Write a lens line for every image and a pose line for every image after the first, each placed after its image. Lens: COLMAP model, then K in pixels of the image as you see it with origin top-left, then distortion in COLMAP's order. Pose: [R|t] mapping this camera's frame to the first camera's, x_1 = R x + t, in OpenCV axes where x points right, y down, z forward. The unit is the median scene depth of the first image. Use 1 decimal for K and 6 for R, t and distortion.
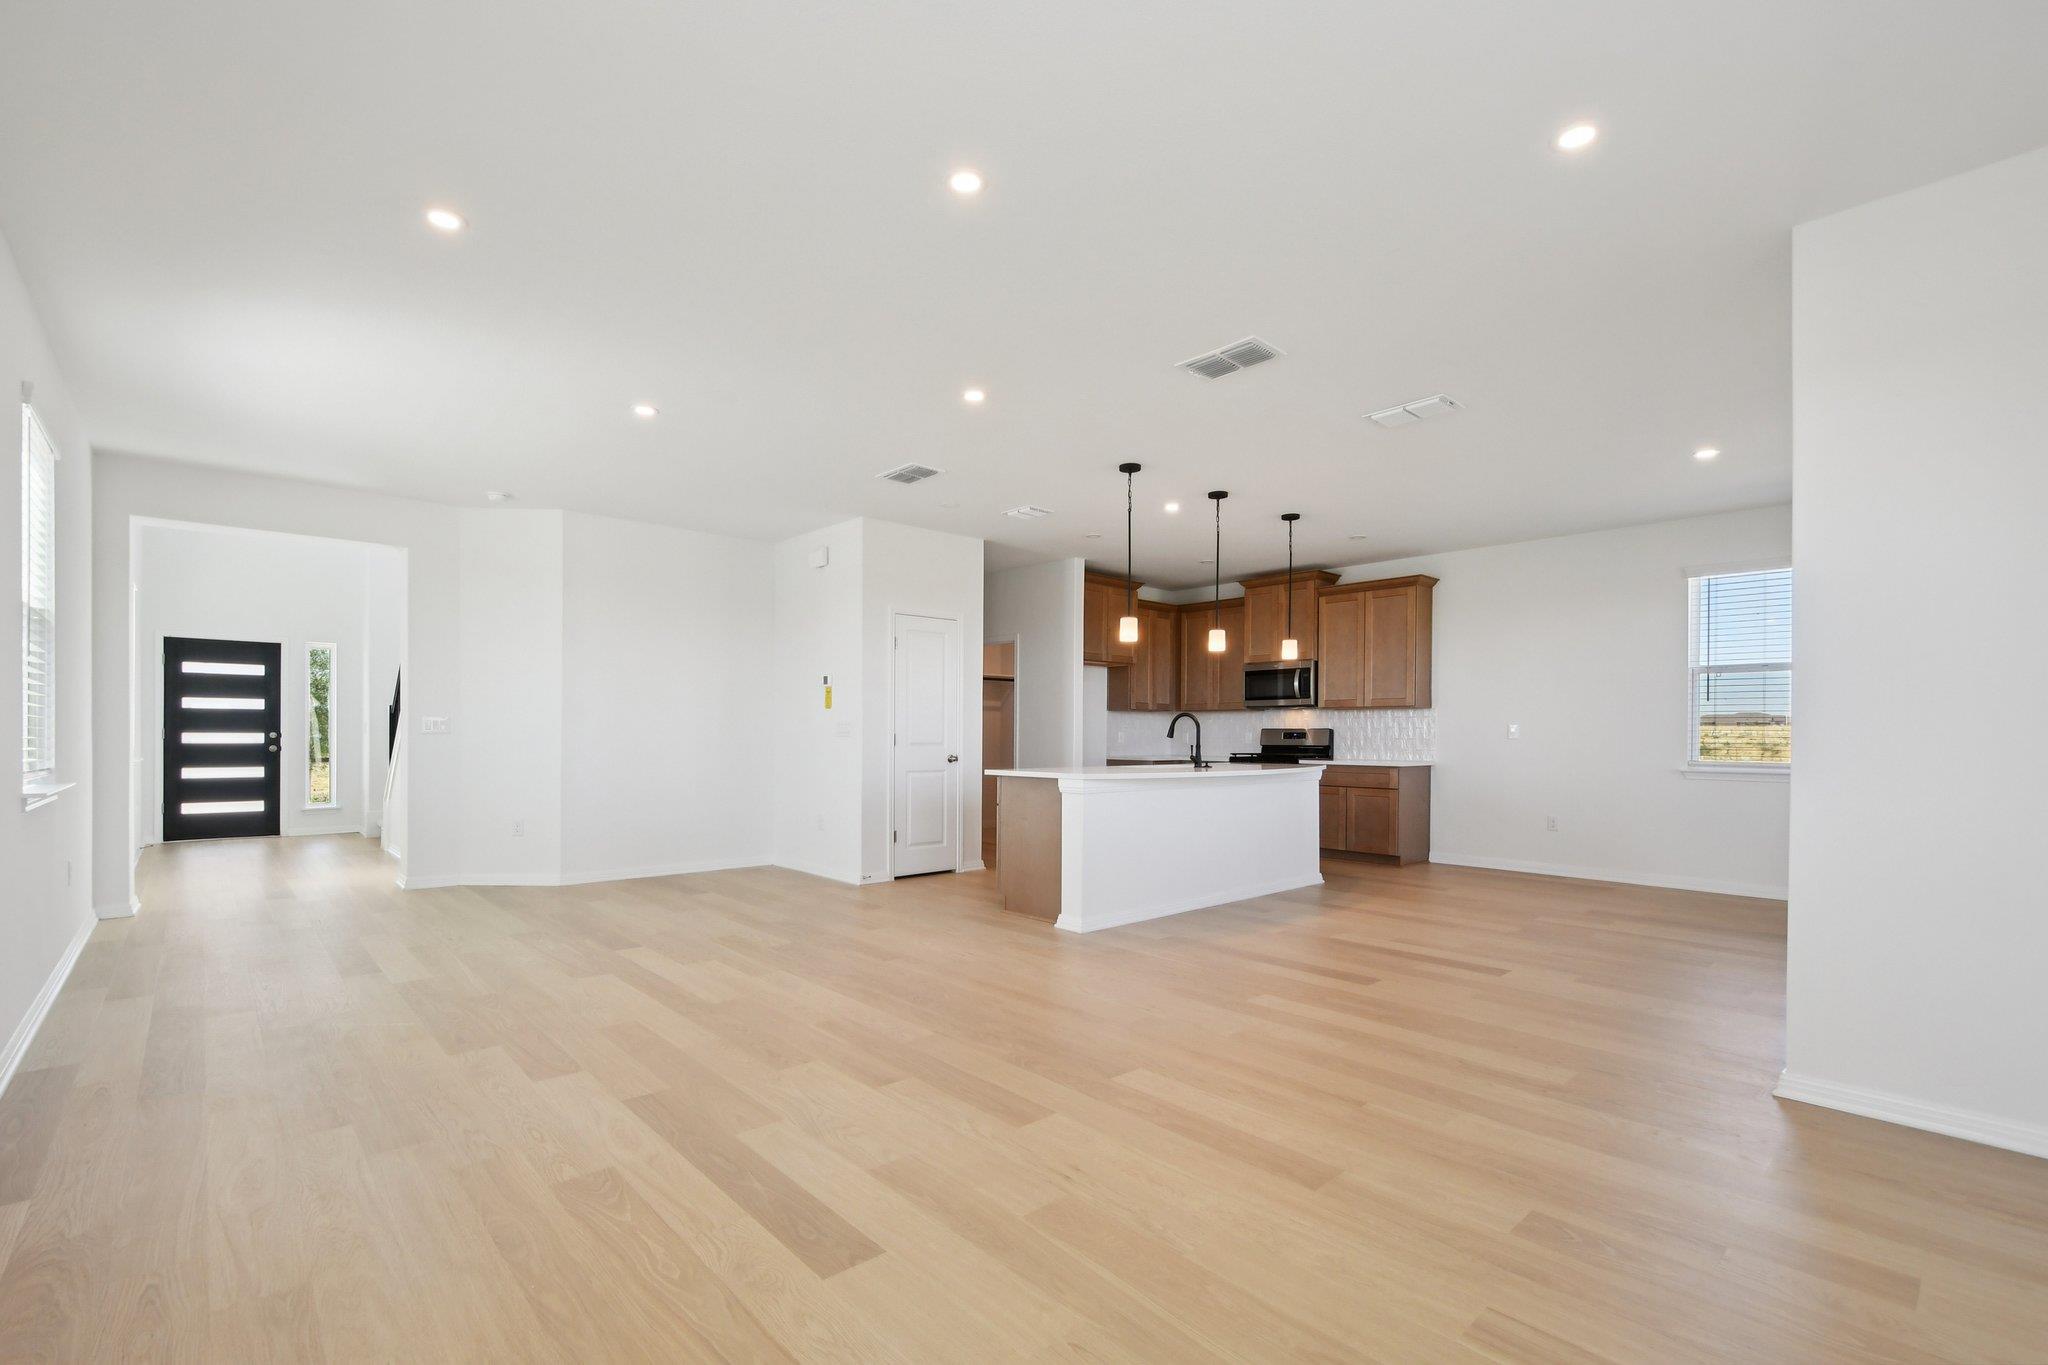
lens RADIAL K [[904.1, 0, 1020.1], [0, 904.1, 733.1], [0, 0, 1]] dist [0.002525, -0.003419]
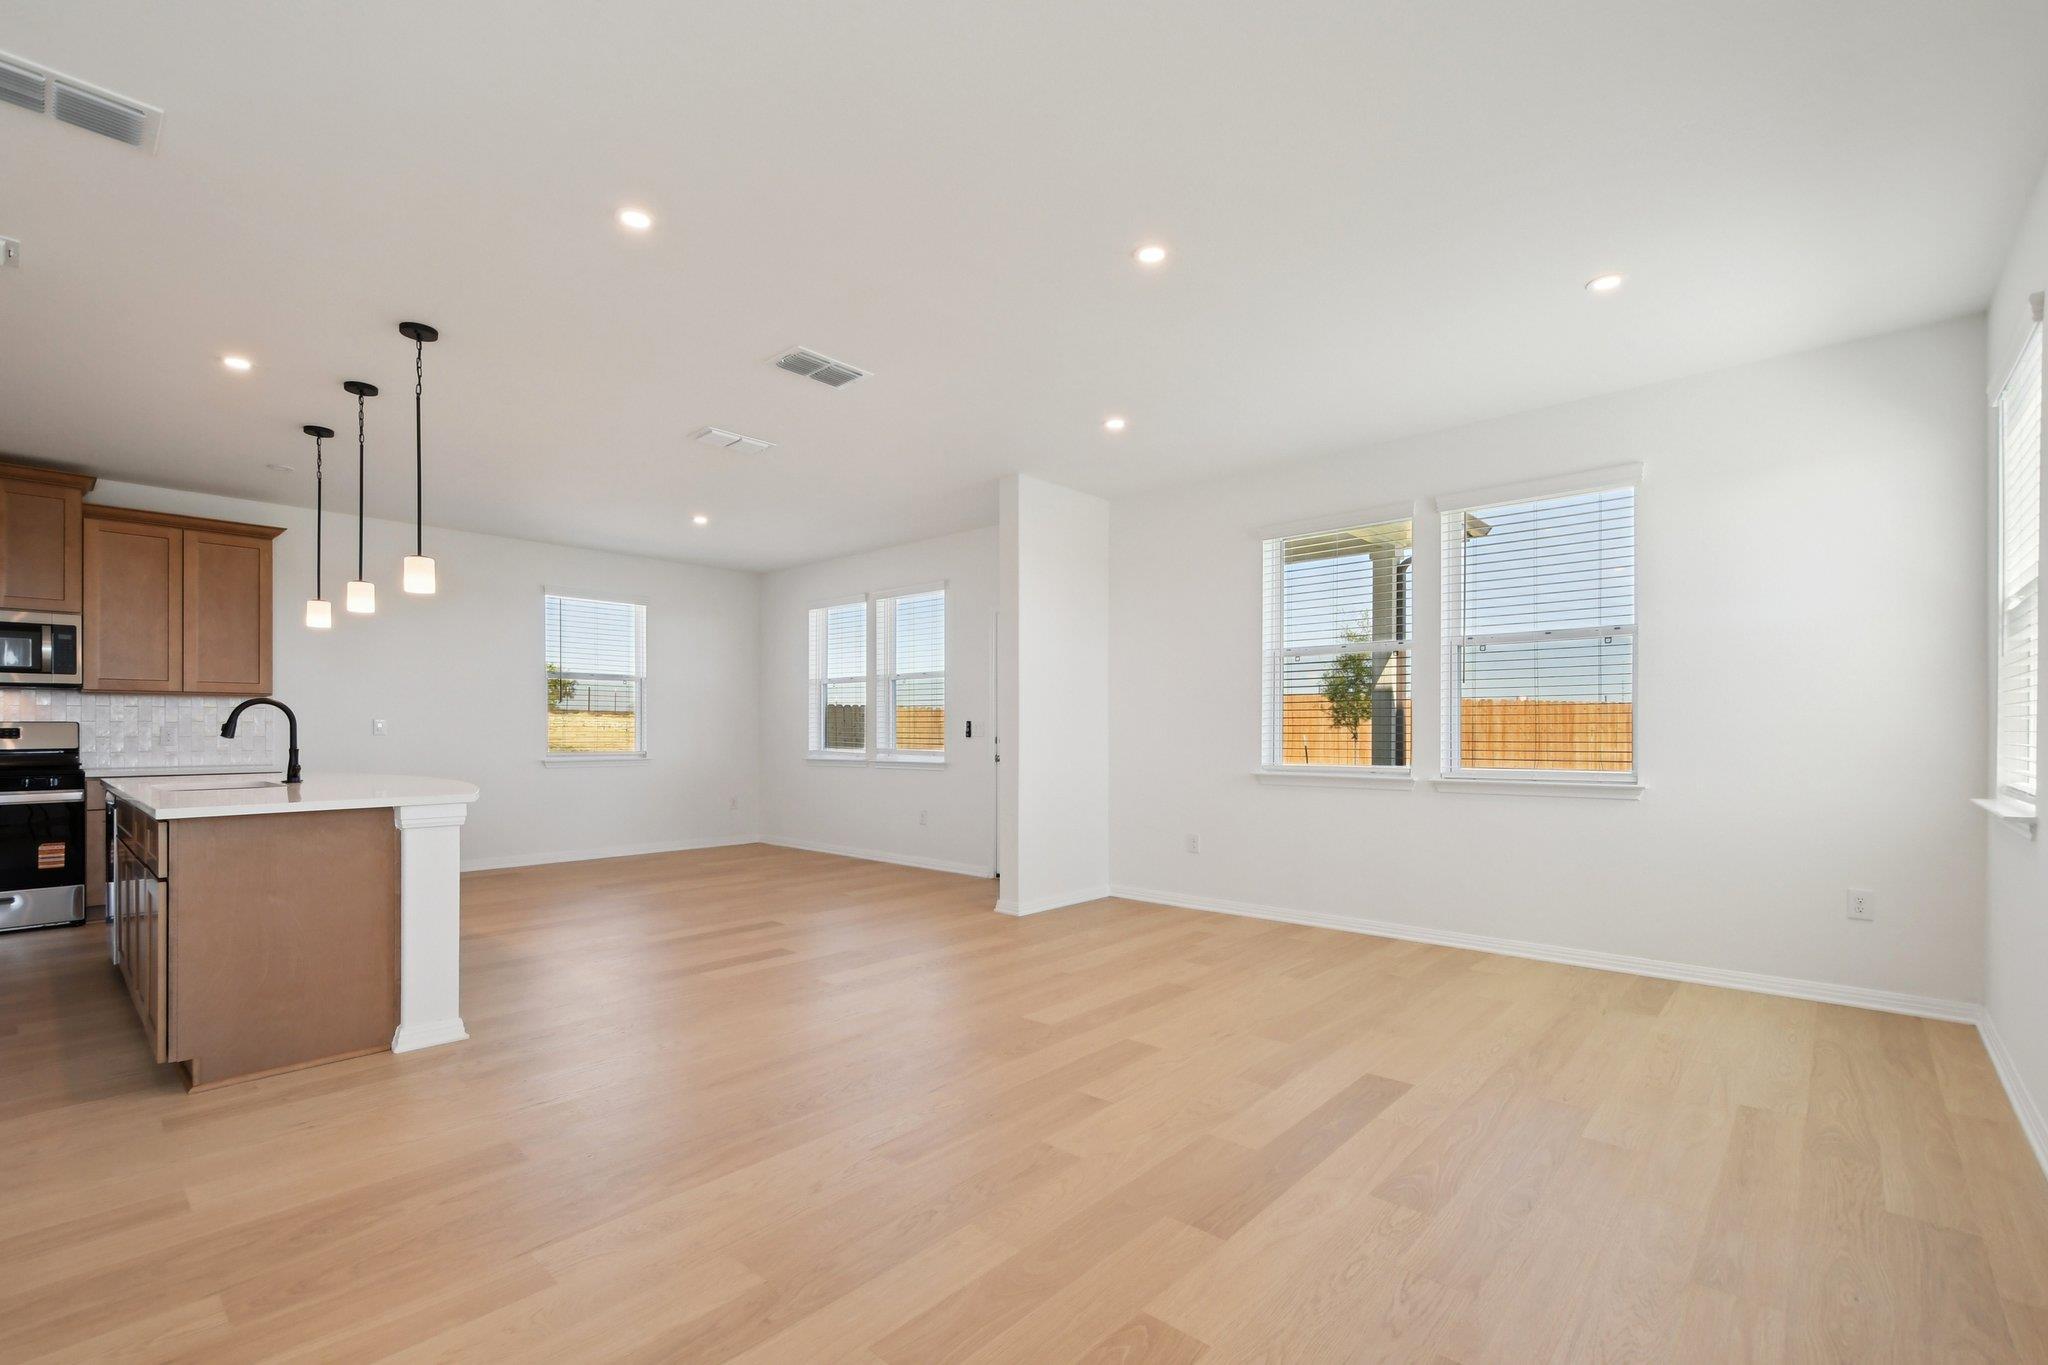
lens RADIAL K [[904.1, 0, 1014.3], [0, 904.1, 732.4], [0, 0, 1]] dist [0.002525, -0.003419]
pose [[-0.090185, -0.006517, 0.995904, -0.393151], [-0.002595, 0.999977, 0.006308, -0.003441], [-0.995922, -0.002015, -0.090200, 0.421310]]
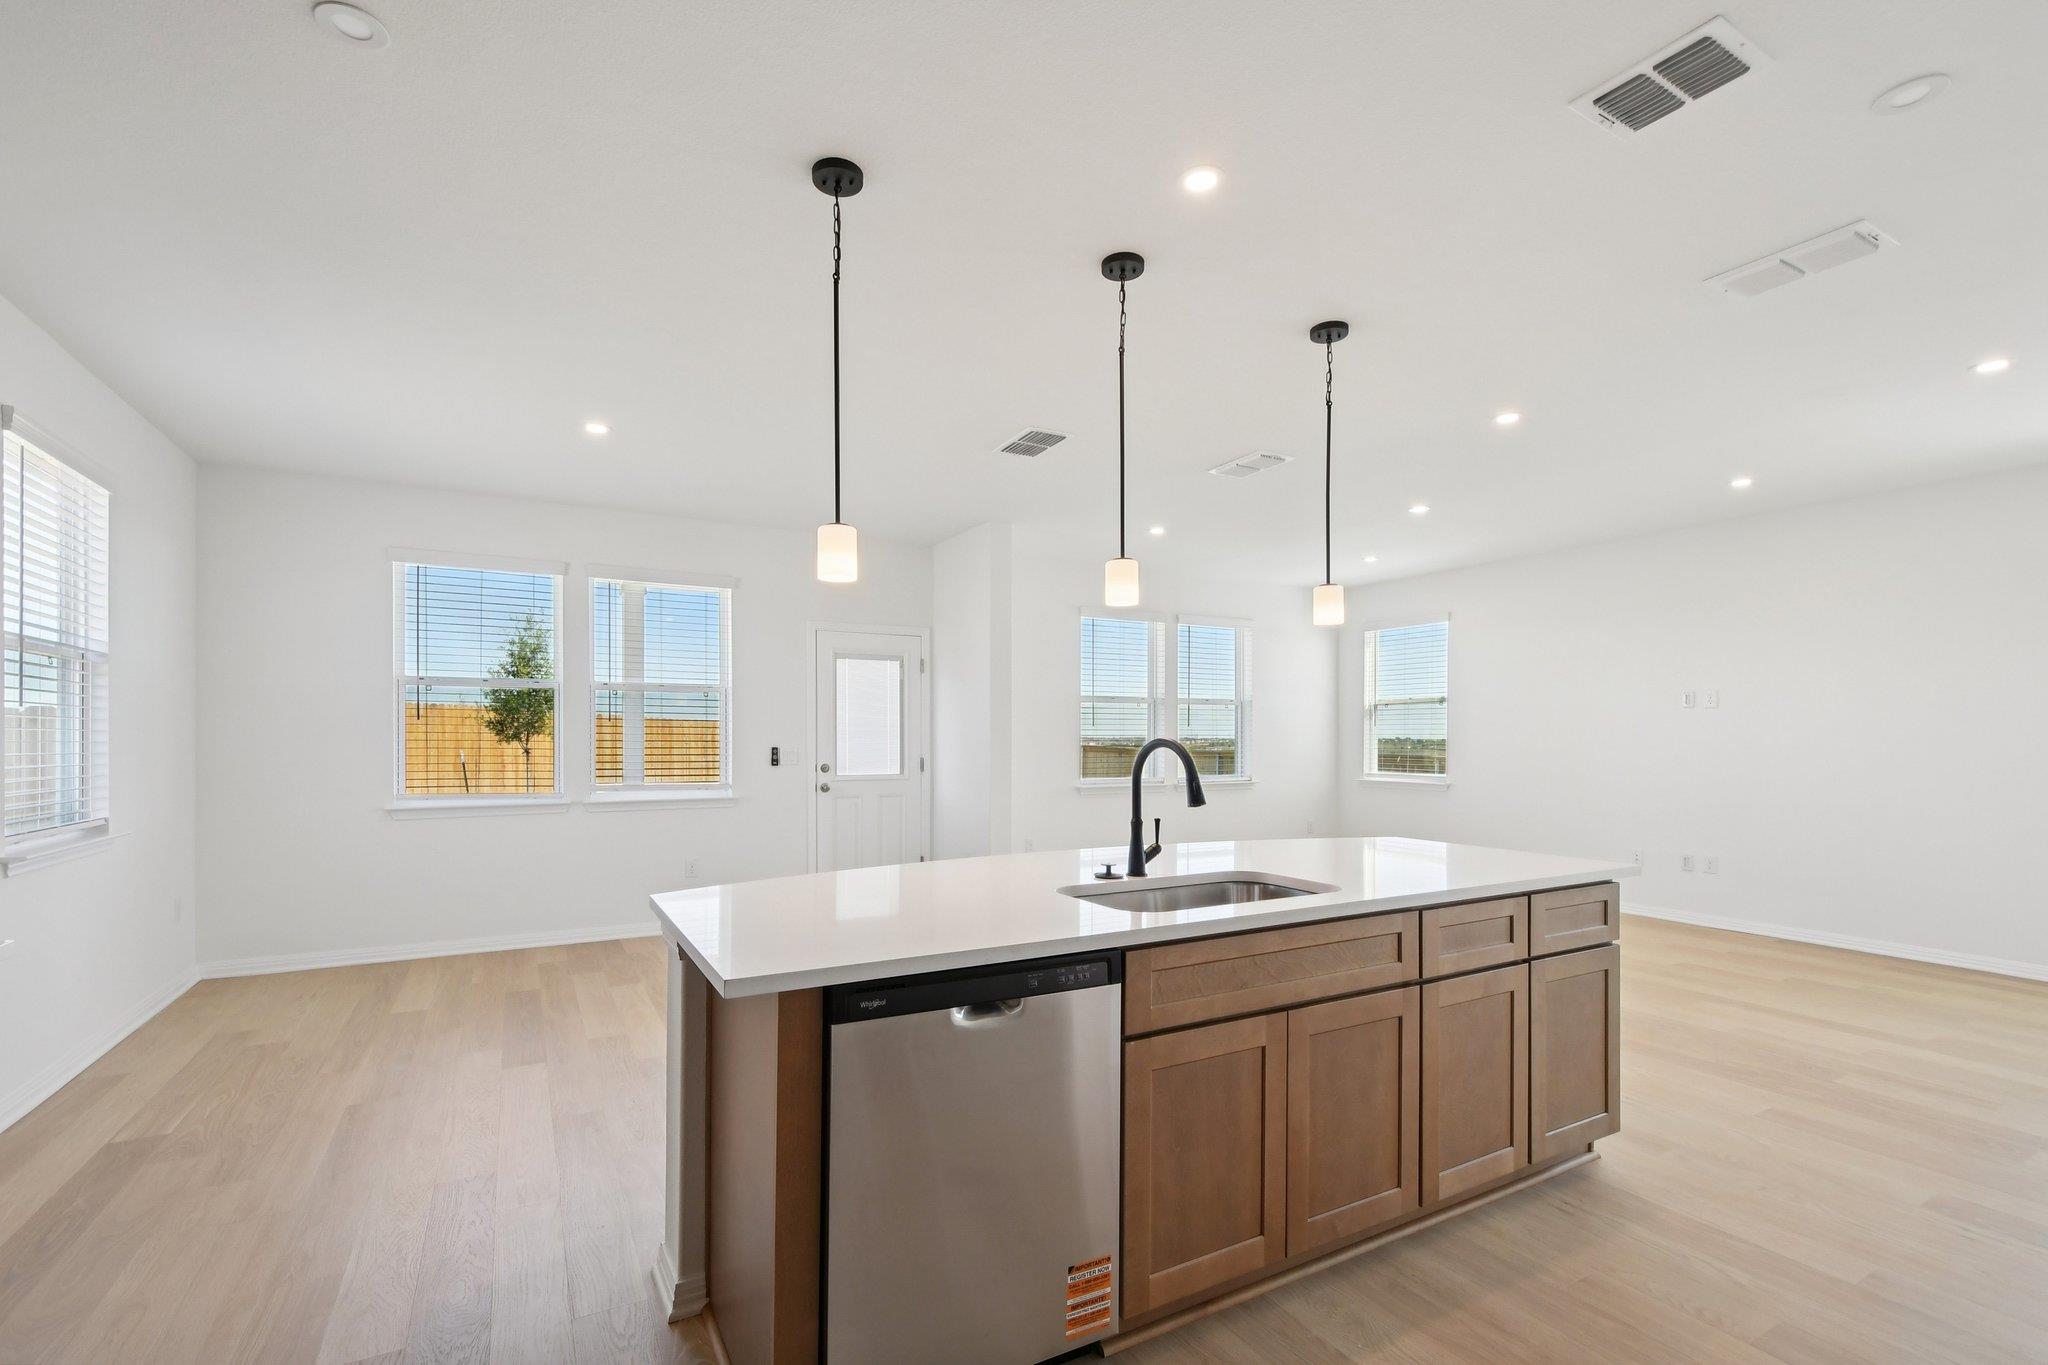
lens RADIAL K [[904.1, 0, 1008.1], [0, 904.1, 741.7], [0, 0, 1]] dist [0.002525, -0.003419]
pose [[-0.971246, -0.007616, 0.237956, 0.122844], [-0.007128, 0.999970, 0.002909, -0.017569], [-0.237971, 0.001129, -0.971272, 1.096892]]
